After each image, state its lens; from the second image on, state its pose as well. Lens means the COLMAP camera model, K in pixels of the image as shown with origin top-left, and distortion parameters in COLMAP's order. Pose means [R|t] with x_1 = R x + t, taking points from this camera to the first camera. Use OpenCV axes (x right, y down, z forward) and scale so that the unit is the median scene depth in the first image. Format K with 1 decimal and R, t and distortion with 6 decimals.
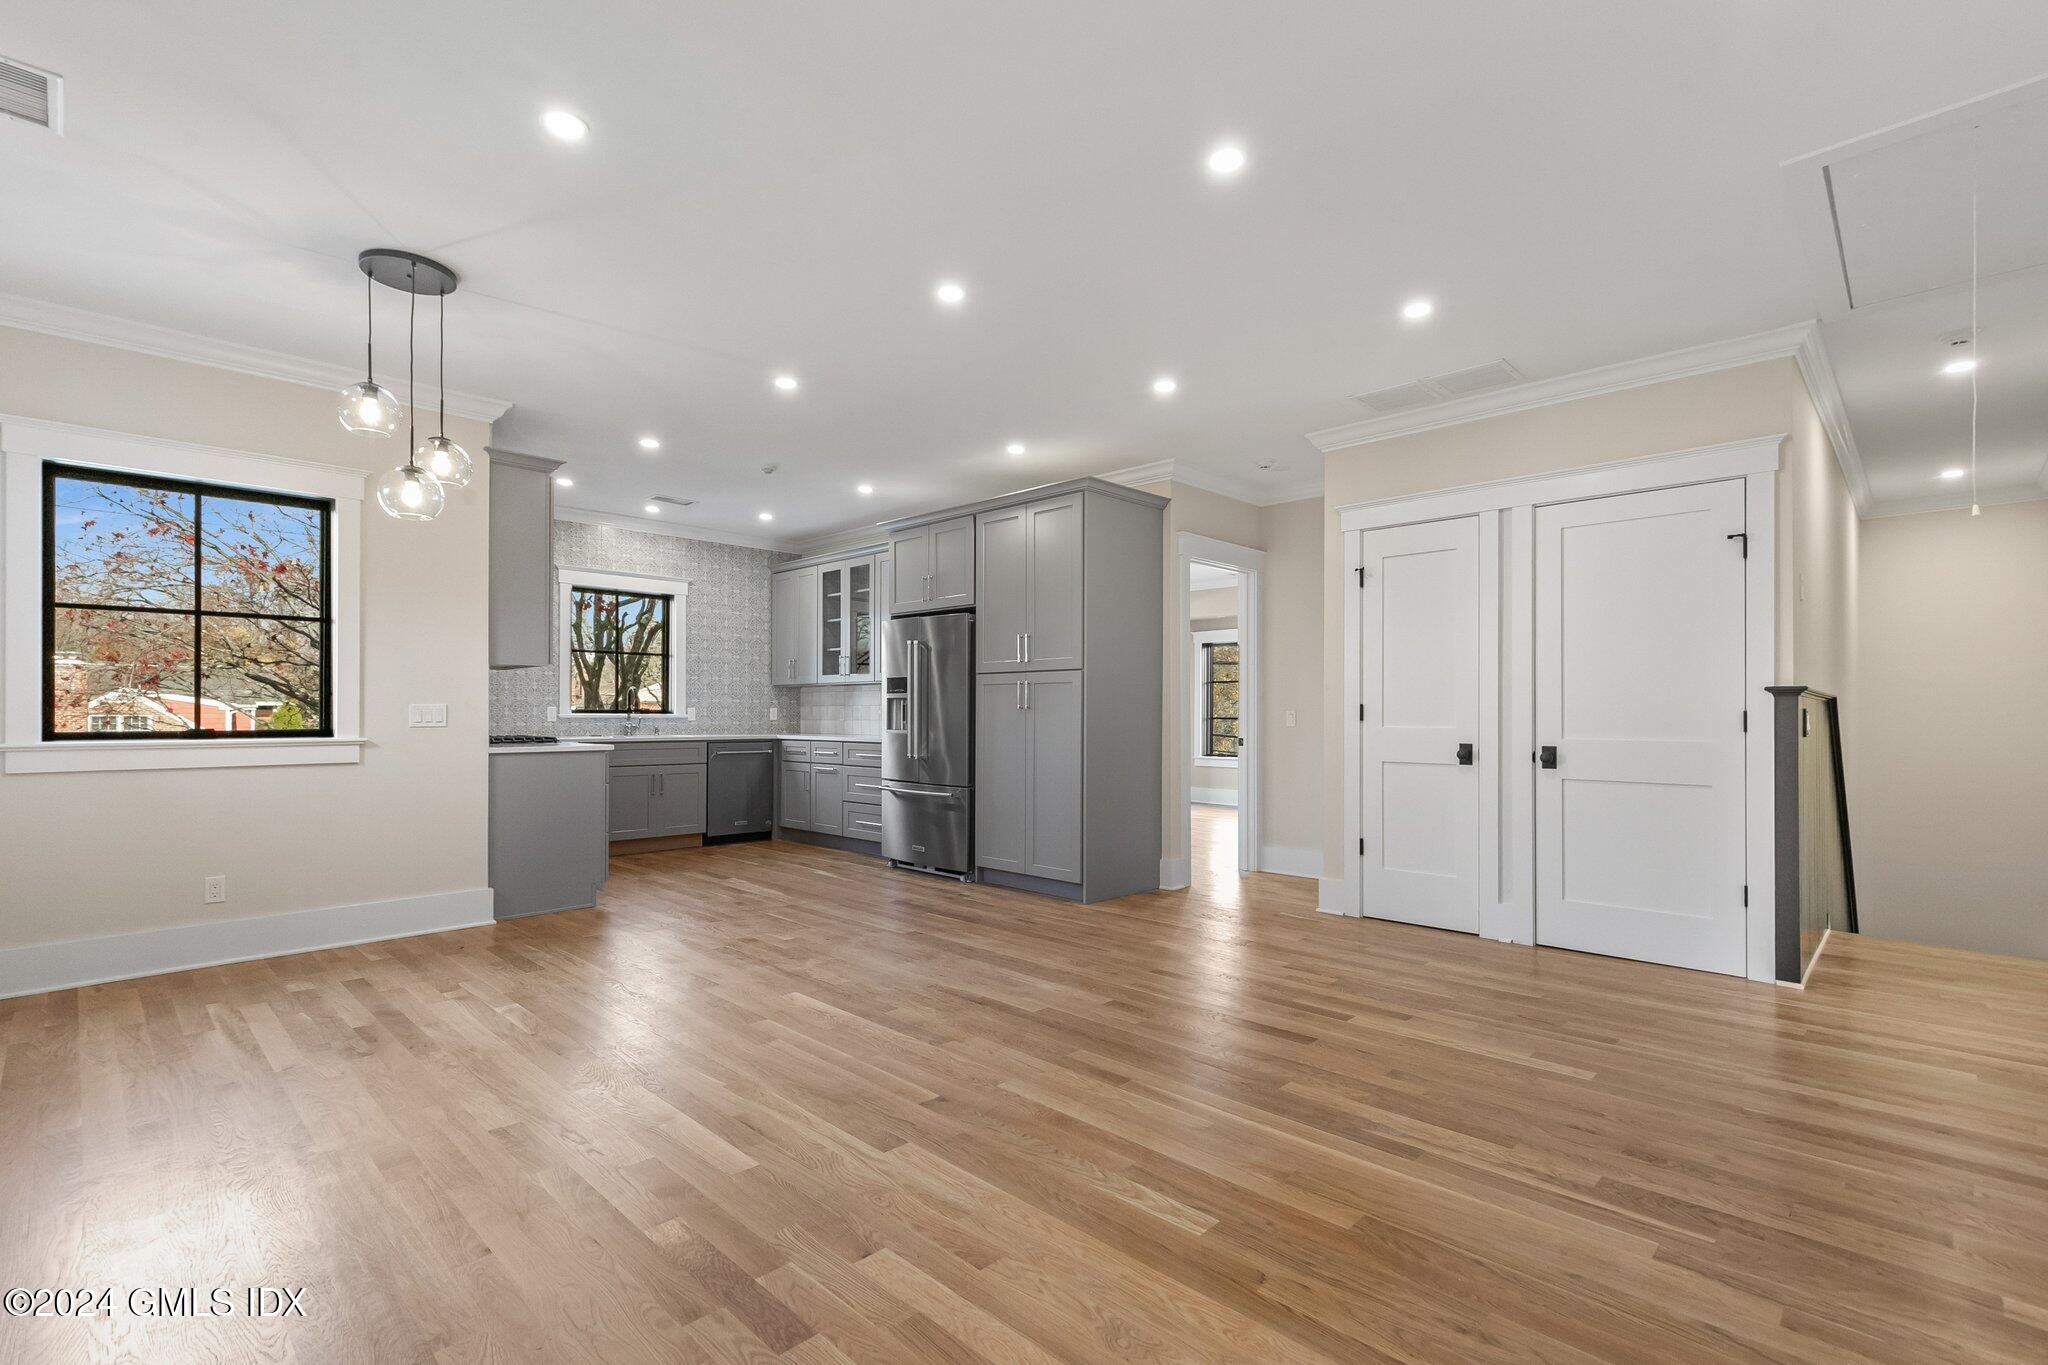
lens RADIAL K [[925.8, 0, 1024.0], [0, 925.8, 705.1], [0, 0, 1]] dist [0.000785, -0.000040]
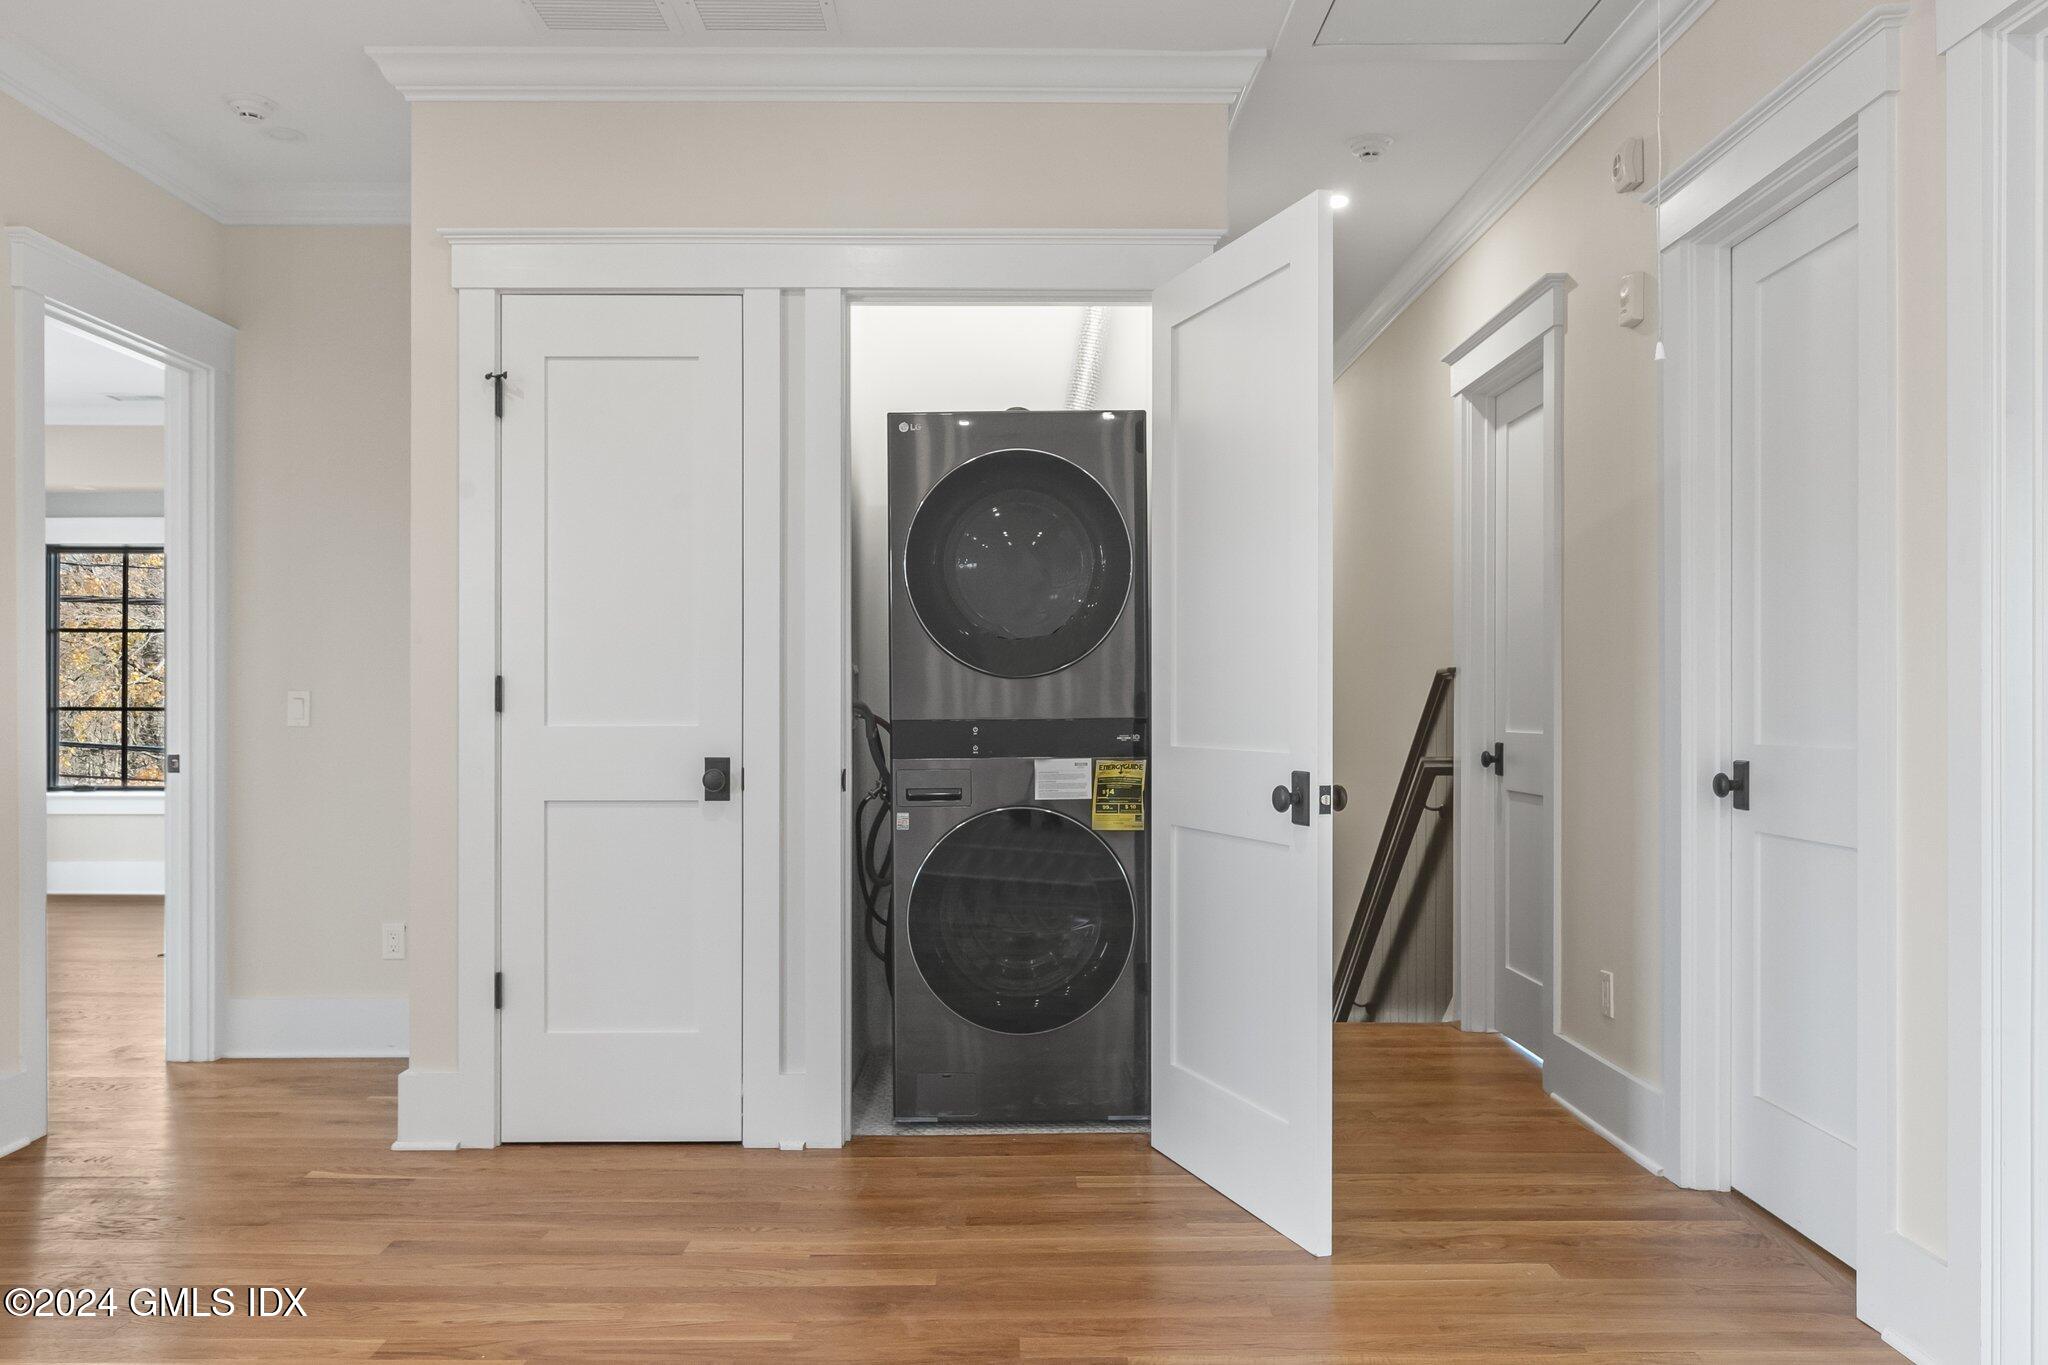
lens RADIAL K [[1535.9, 0, 1023.0], [0, 1535.9, 696.2], [0, 0, 1]] dist [-0.001321, -0.001480]
pose [[0.713190, 0.000810, 0.700970, 0.021497], [-0.004811, 0.999981, 0.003740, 0.004986], [-0.700954, -0.006040, 0.713181, 0.281432]]
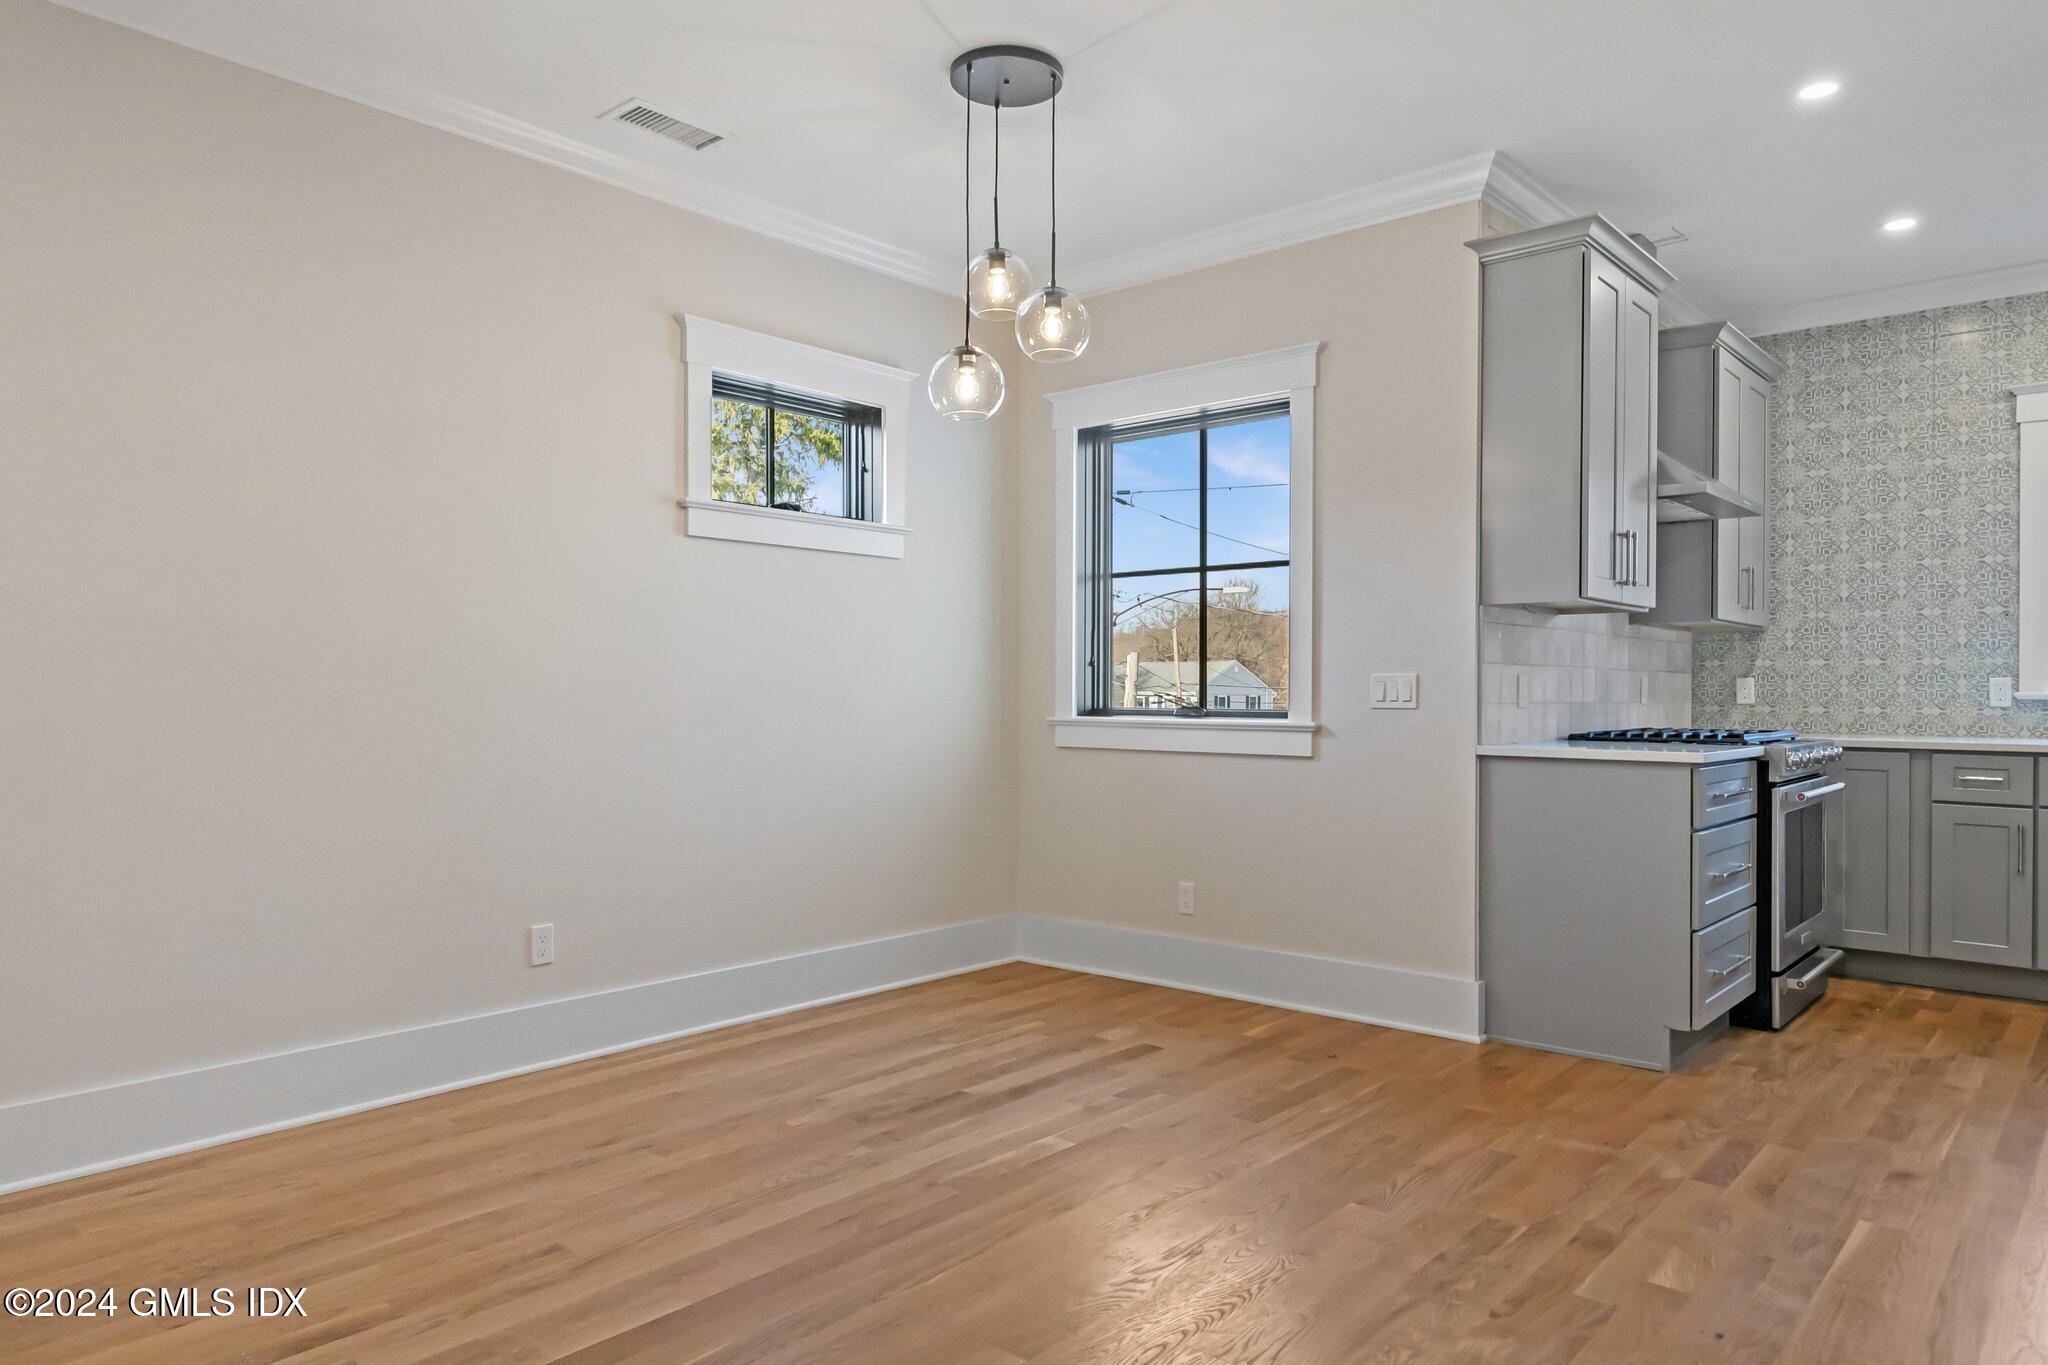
lens RADIAL K [[1309.0, 0, 1024.0], [0, 1309.0, 688.7], [0, 0, 1]] dist [0.006437, 0.000525]
pose [[0.048290, -0.000411, -0.998833, 0.230587], [0.004617, 0.999989, -0.000188, 0.007772], [0.998823, -0.004603, 0.048291, 0.618649]]
